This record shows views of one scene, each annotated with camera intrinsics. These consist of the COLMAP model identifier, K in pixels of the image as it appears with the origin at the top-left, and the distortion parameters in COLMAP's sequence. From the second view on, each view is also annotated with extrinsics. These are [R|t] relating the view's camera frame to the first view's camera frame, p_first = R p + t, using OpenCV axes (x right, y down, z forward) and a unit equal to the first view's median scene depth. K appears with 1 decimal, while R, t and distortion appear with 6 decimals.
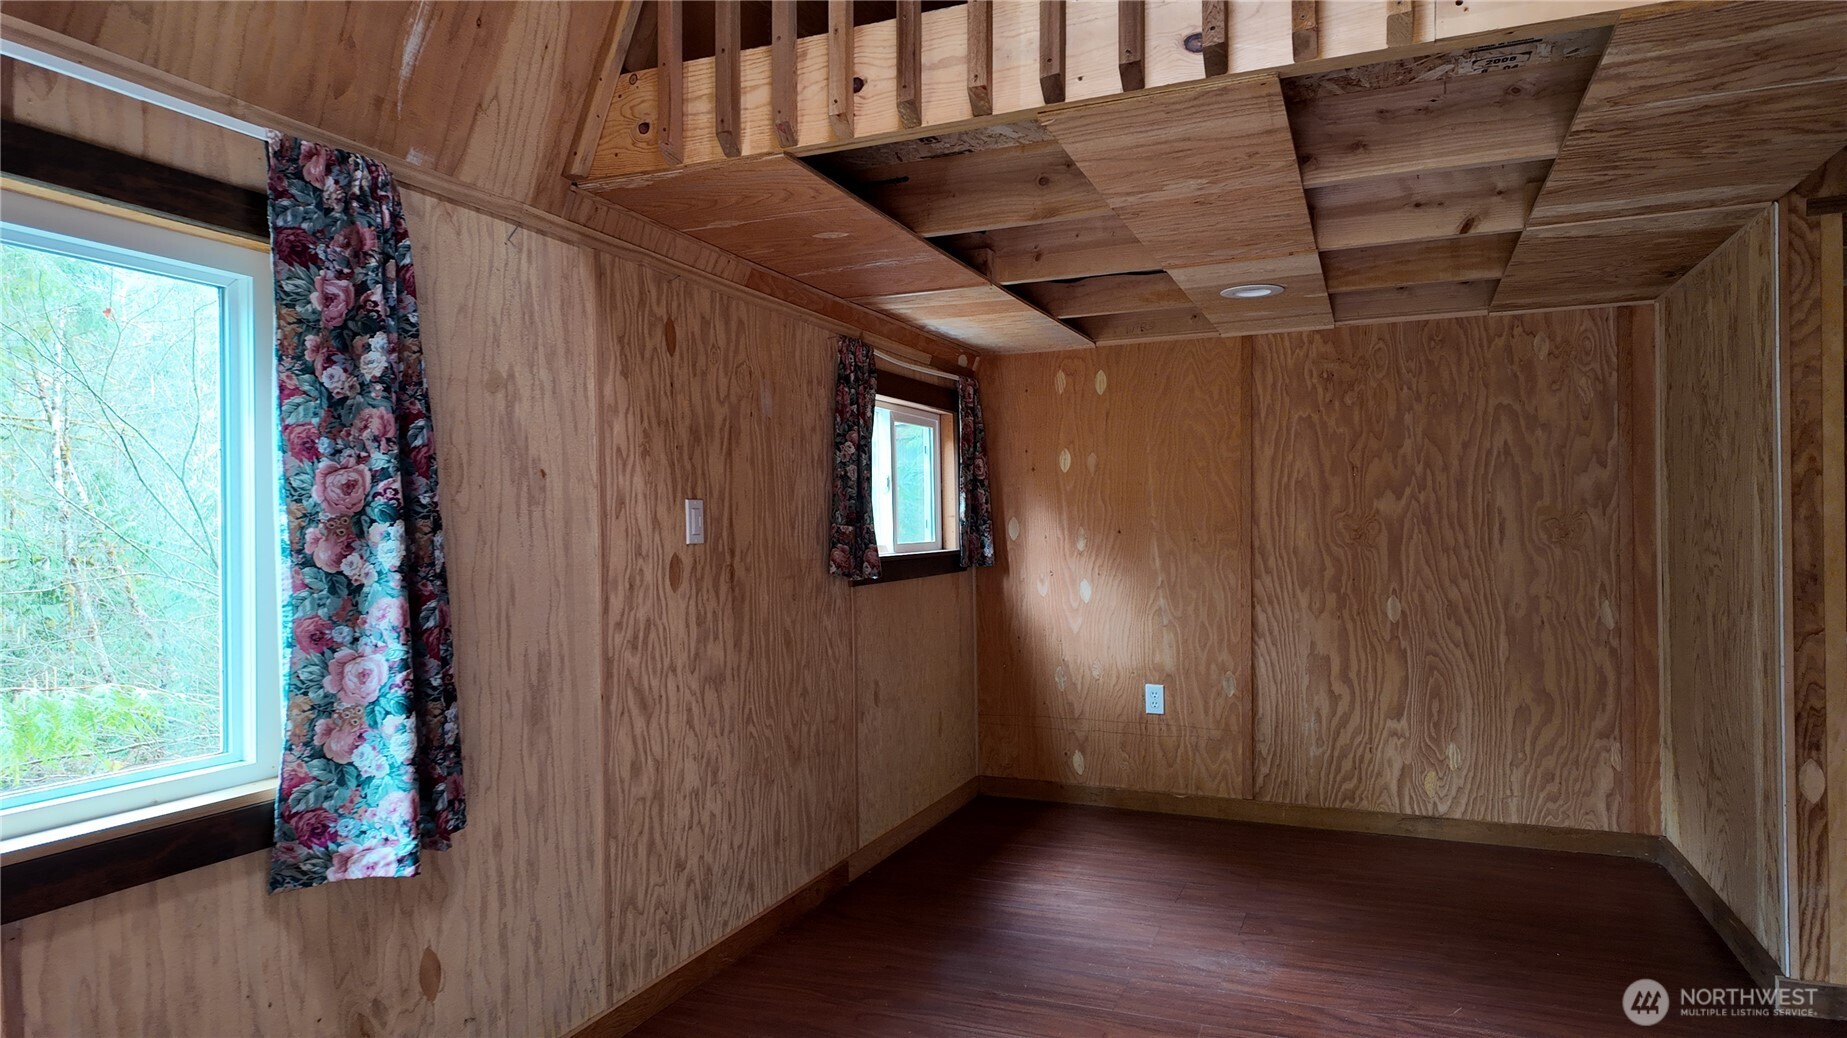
lens RADIAL K [[1050.8, 0, 896.1], [0, 1050.8, 512.8], [0, 0, 1]] dist [0.047078, -0.063599]
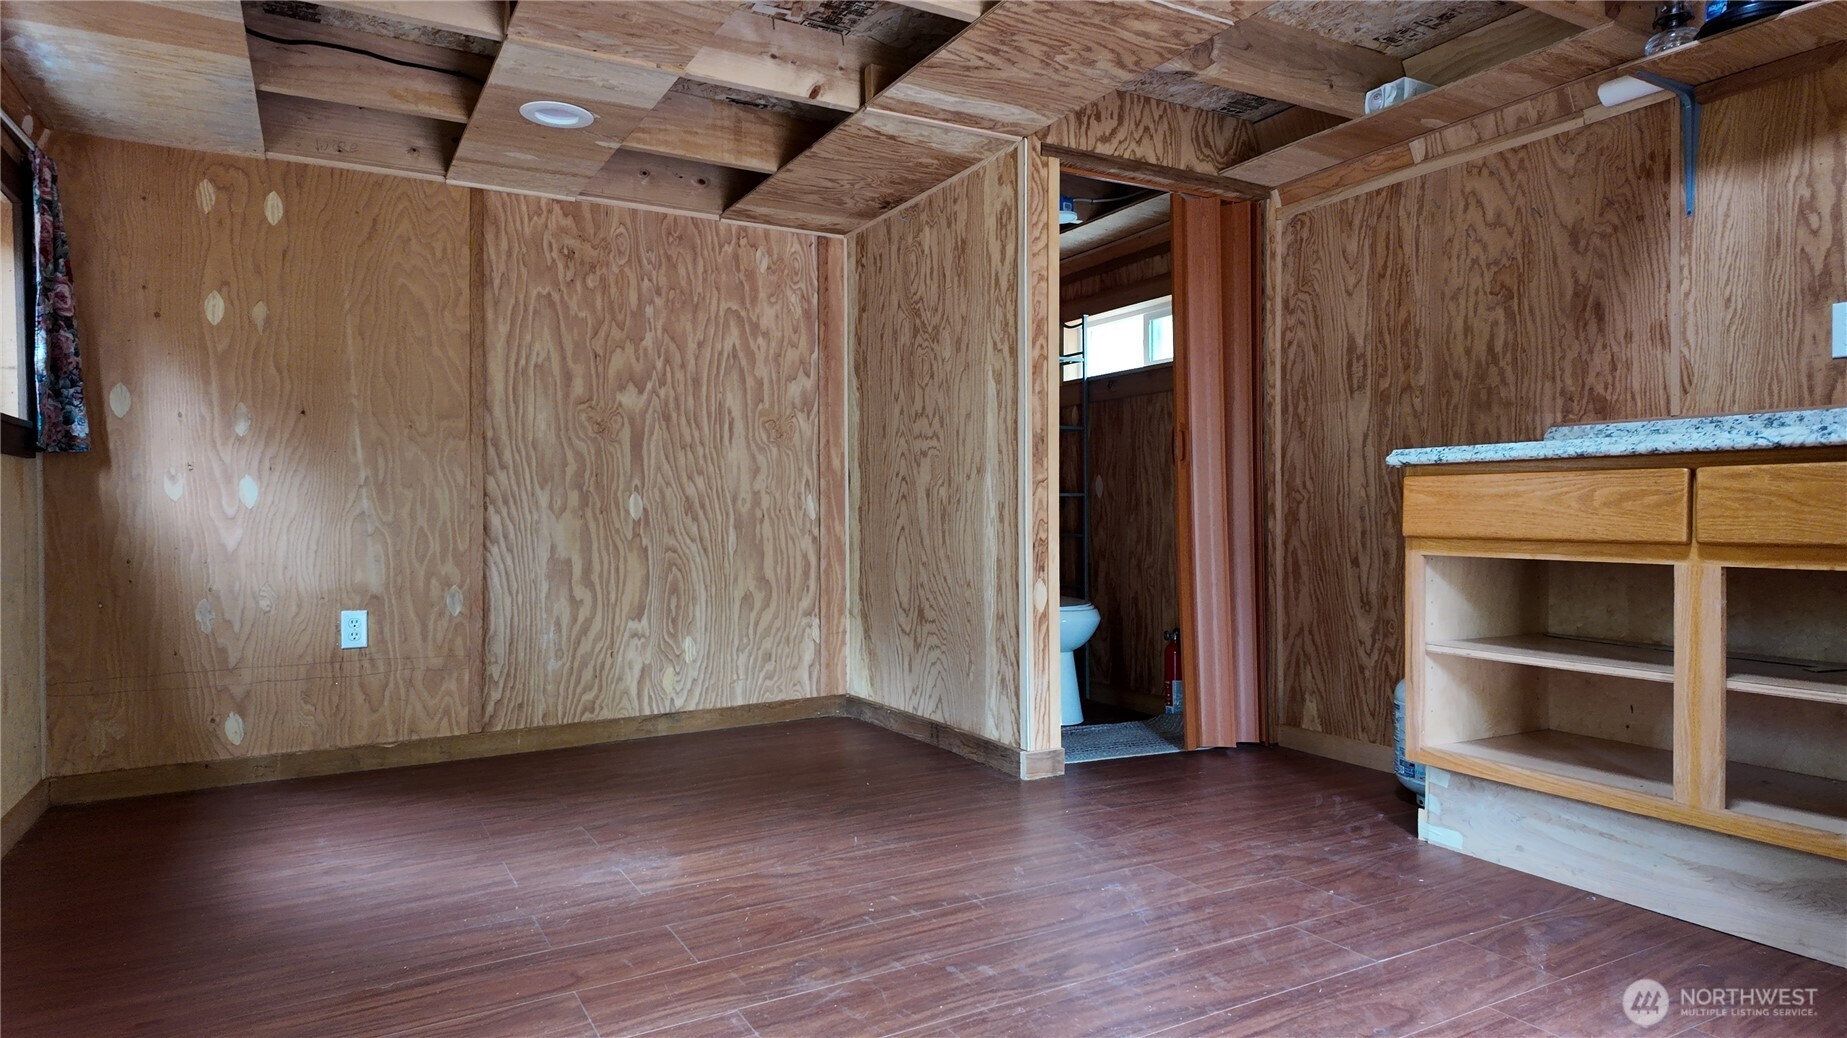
lens RADIAL K [[1073.2, 0, 924.9], [0, 1073.2, 524.9], [0, 0, 1]] dist [0.046271, -0.042014]
pose [[0.595947, 0.000589, 0.803023, -0.163235], [-0.014325, 0.999848, 0.009897, 0.094908], [-0.802896, -0.017401, 0.595865, 0.203329]]
